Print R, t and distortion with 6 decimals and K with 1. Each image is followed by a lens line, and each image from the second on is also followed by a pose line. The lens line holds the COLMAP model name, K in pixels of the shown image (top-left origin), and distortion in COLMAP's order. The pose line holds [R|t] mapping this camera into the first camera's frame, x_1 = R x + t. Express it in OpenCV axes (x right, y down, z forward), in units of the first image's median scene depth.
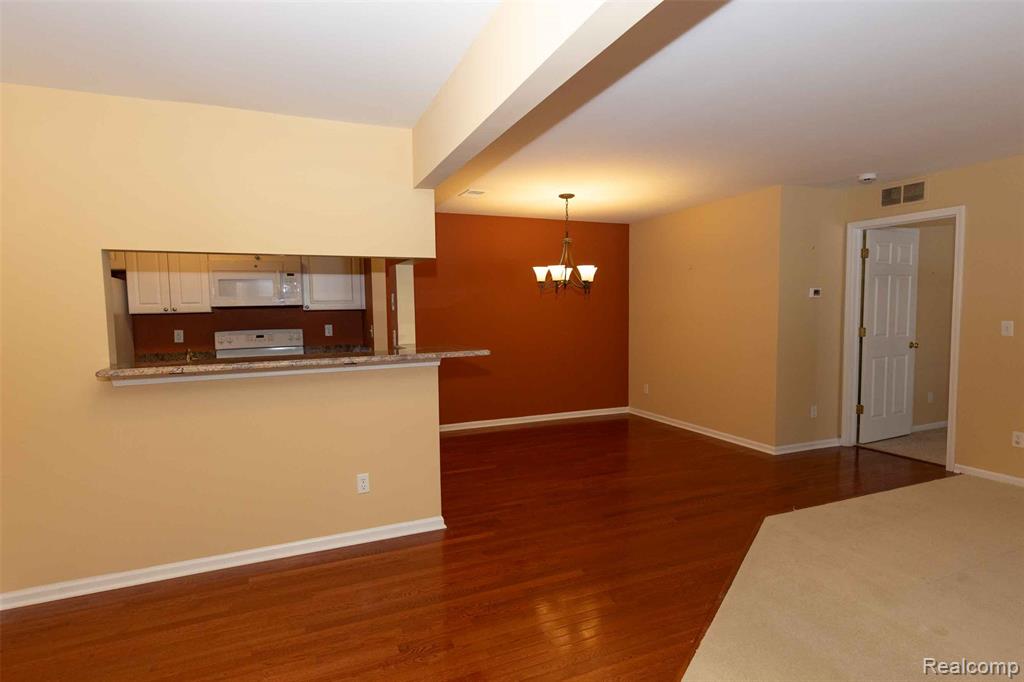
lens RADIAL K [[529.9, 0, 515.4], [0, 529.9, 345.2], [0, 0, 1]] dist [0.004128, 0.000317]
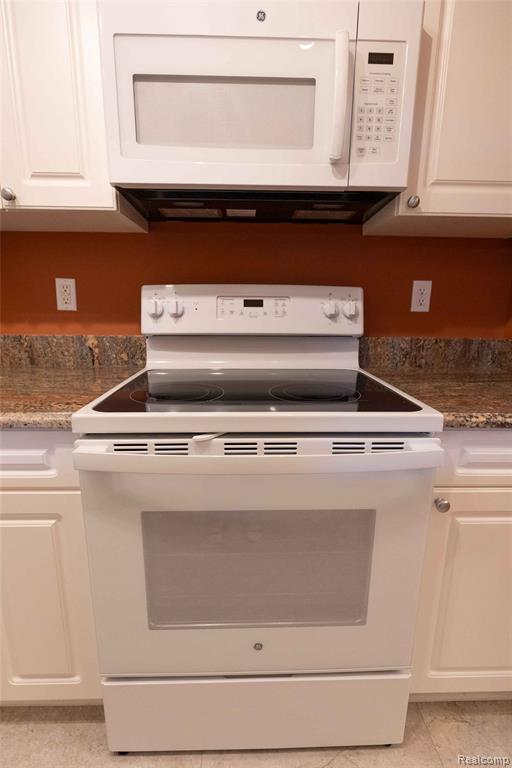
lens RADIAL K [[346.7, 0, 254.4], [0, 346.7, 382.2], [0, 0, 1]] dist [-0.001997, -0.000357]
pose [[0.931131, 0.111838, -0.347112, -0.406035], [-0.056475, 0.984554, 0.165726, -0.003305], [0.360285, -0.134709, 0.923065, 0.802211]]
